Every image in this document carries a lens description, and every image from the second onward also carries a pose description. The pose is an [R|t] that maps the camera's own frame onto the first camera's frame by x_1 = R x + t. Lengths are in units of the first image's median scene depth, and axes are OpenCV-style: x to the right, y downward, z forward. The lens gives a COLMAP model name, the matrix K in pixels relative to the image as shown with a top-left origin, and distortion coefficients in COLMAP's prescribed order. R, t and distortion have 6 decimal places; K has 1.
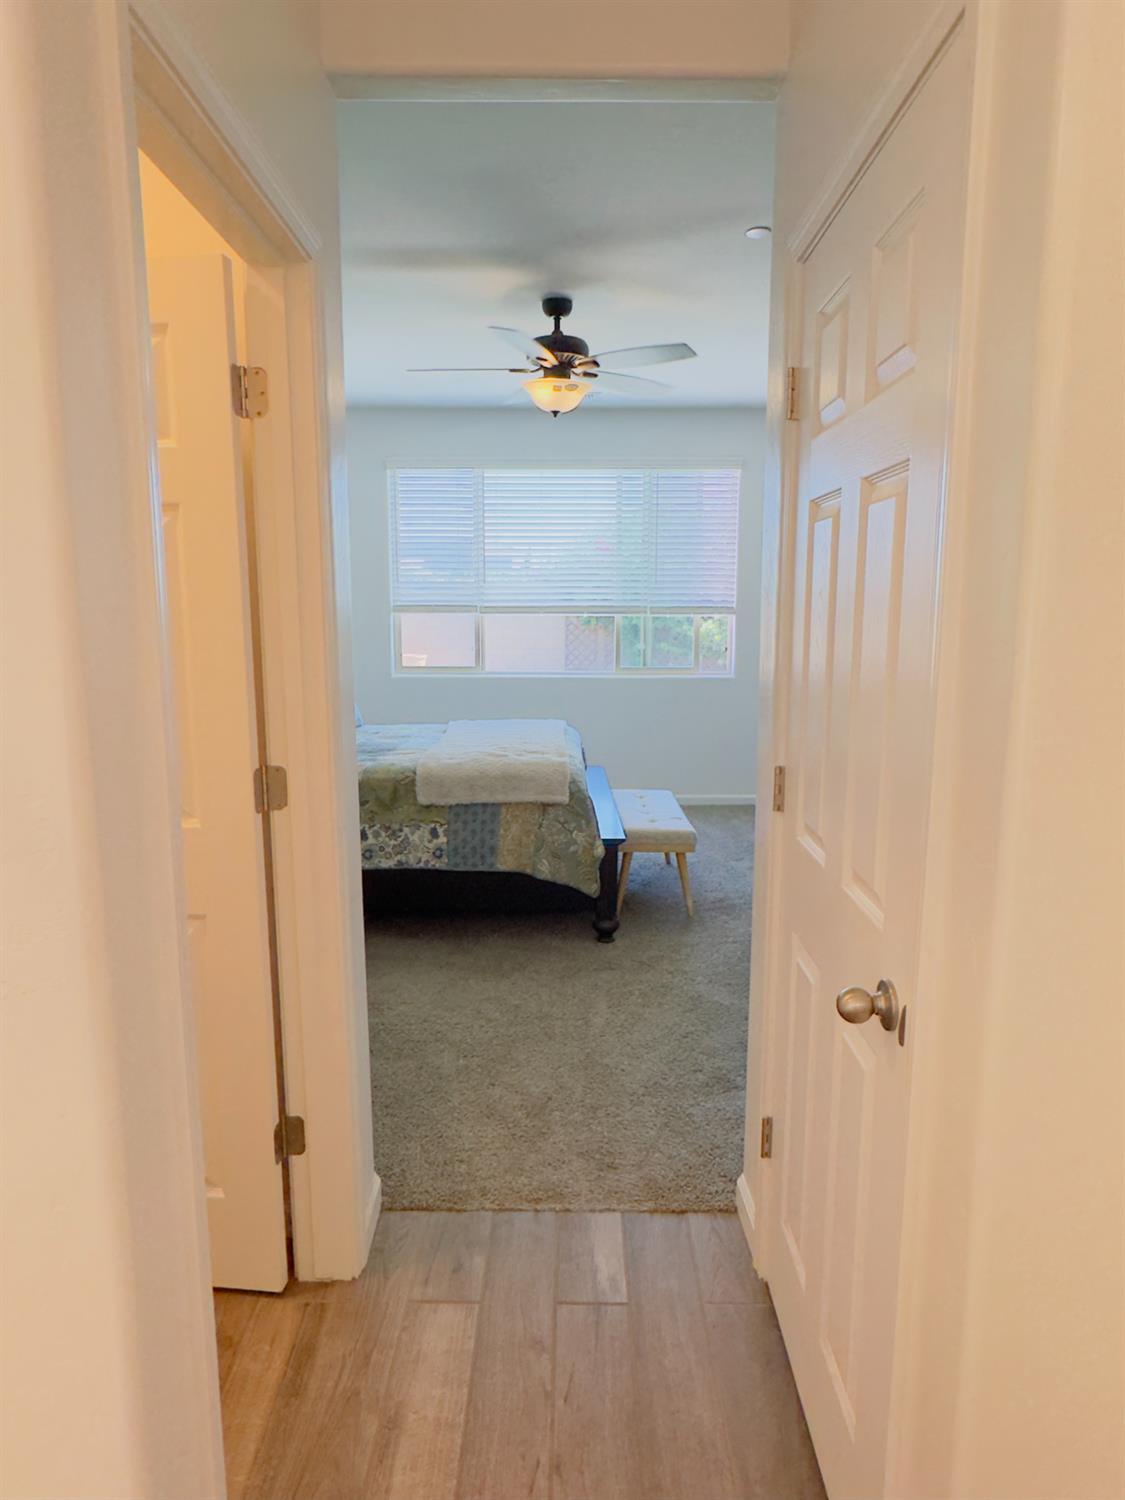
lens RADIAL K [[907.7, 0, 562.5], [0, 907.7, 750.0], [0, 0, 1]] dist [-0.006725, -0.000880]
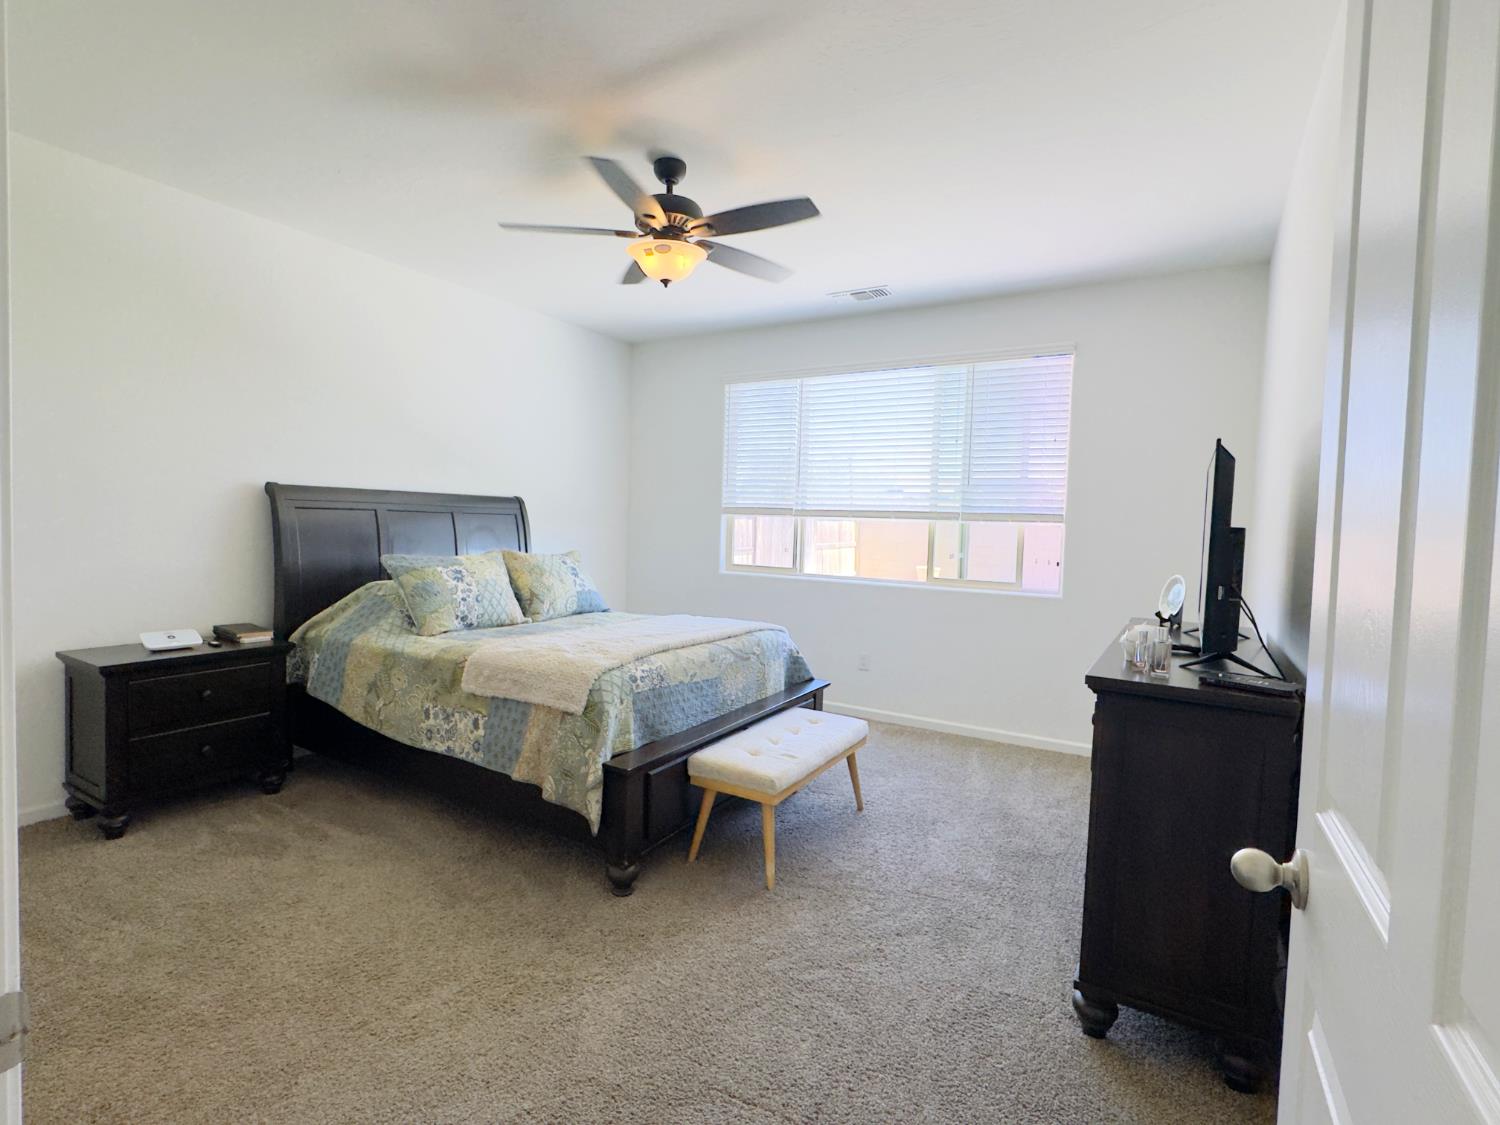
lens RADIAL K [[719.7, 0, 750.0], [0, 719.7, 562.5], [0, 0, 1]] dist [-0.005838, -0.001207]
pose [[0.858918, 0.051219, -0.509545, 0.472337], [-0.109201, 0.990420, -0.084520, -0.041882], [0.500335, 0.128239, 0.856283, 0.482569]]
